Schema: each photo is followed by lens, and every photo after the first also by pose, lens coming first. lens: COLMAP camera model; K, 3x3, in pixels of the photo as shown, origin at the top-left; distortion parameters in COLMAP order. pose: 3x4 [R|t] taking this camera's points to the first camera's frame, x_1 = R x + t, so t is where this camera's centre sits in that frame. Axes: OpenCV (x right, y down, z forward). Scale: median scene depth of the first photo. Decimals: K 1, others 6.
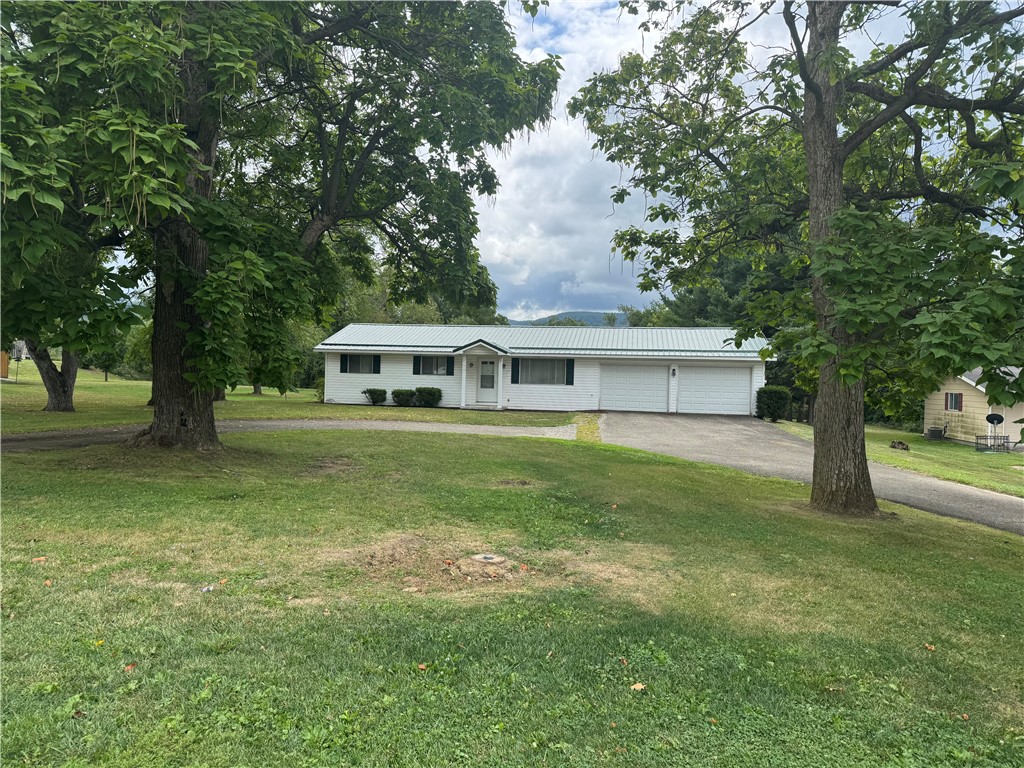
lens RADIAL K [[709.5, 0, 502.9], [0, 709.5, 387.3], [0, 0, 1]] dist [0.057932, -0.001393]
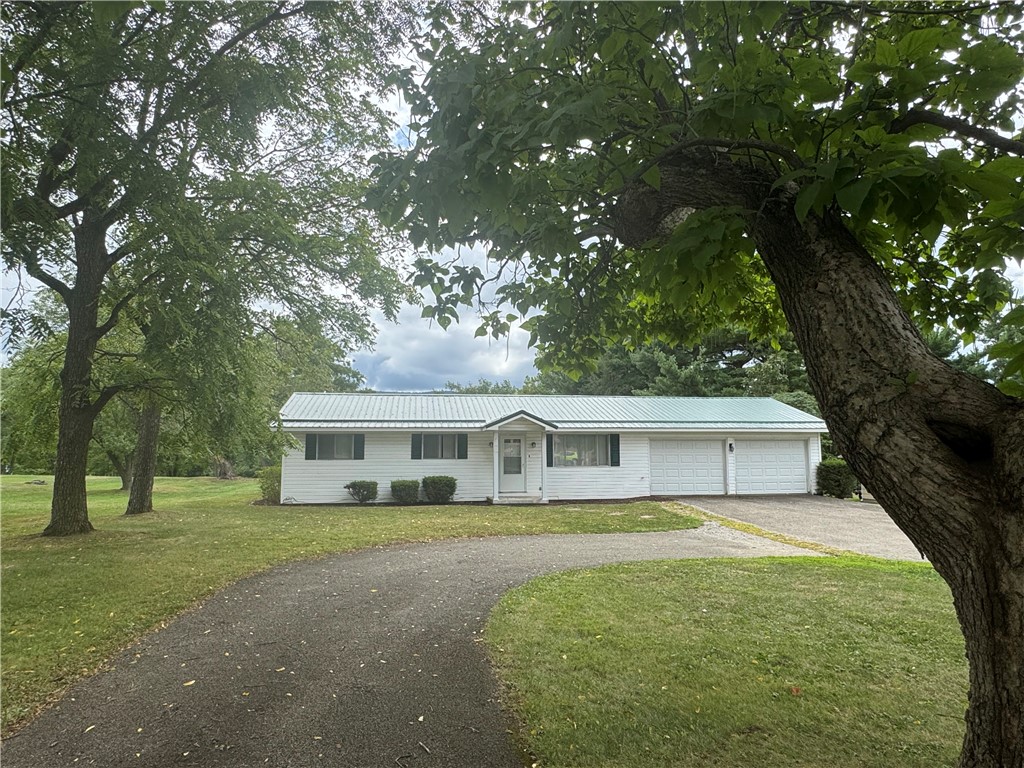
lens RADIAL K [[641.1, 0, 501.8], [0, 641.1, 392.7], [0, 0, 1]] dist [-0.001877, 0.001250]
pose [[0.938705, 0.003412, 0.344704, -0.276030], [0.033696, 0.994254, -0.101604, -0.016691], [-0.343070, 0.106991, 0.933197, 0.348524]]
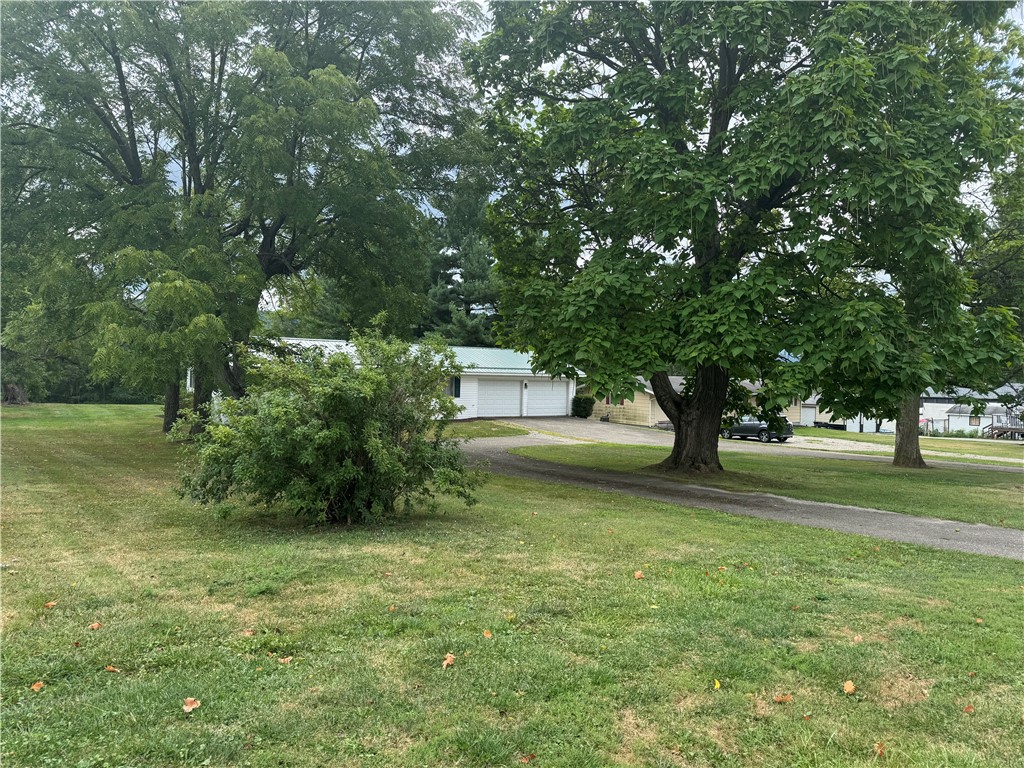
lens RADIAL K [[709.5, 0, 507.6], [0, 709.5, 383.3], [0, 0, 1]] dist [0.057932, -0.001393]
pose [[0.697033, -0.017142, 0.716834, -0.690991], [0.010421, 0.999851, 0.013778, -0.042191], [-0.716964, -0.002134, 0.697107, 0.107071]]
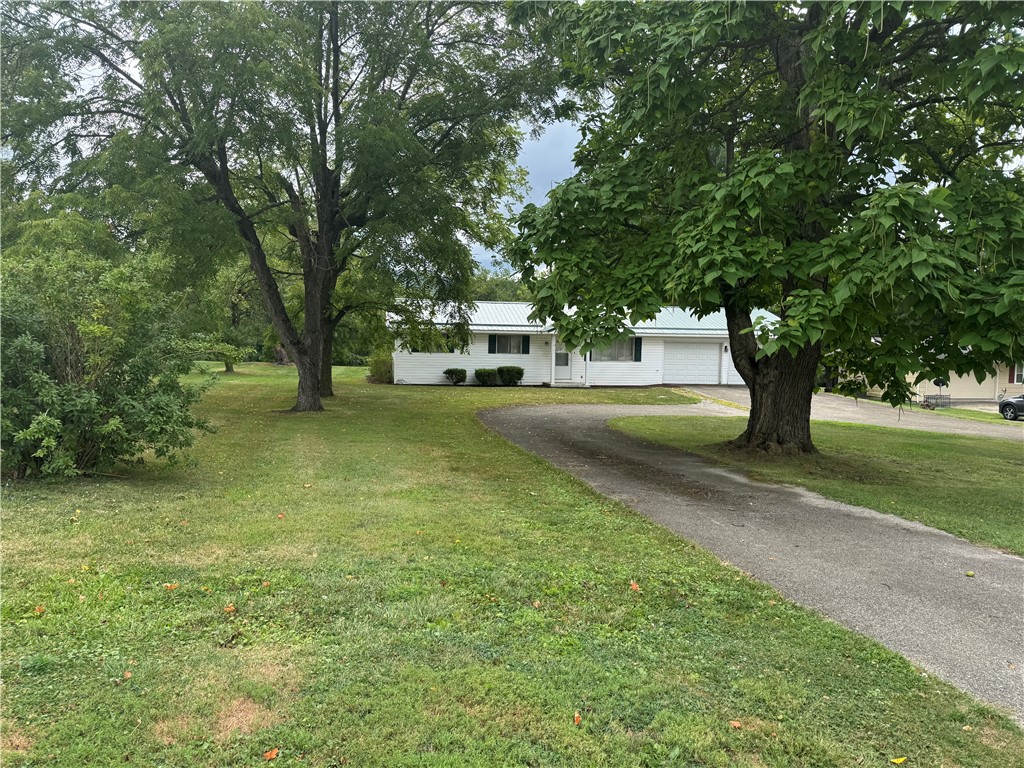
lens RADIAL K [[709.5, 0, 488.2], [0, 709.5, 391.2], [0, 0, 1]] dist [0.057932, -0.001393]
pose [[0.936186, -0.033094, 0.349943, -0.492852], [0.012317, 0.998035, 0.061431, -0.027134], [-0.351288, -0.053201, 0.934755, 0.063899]]
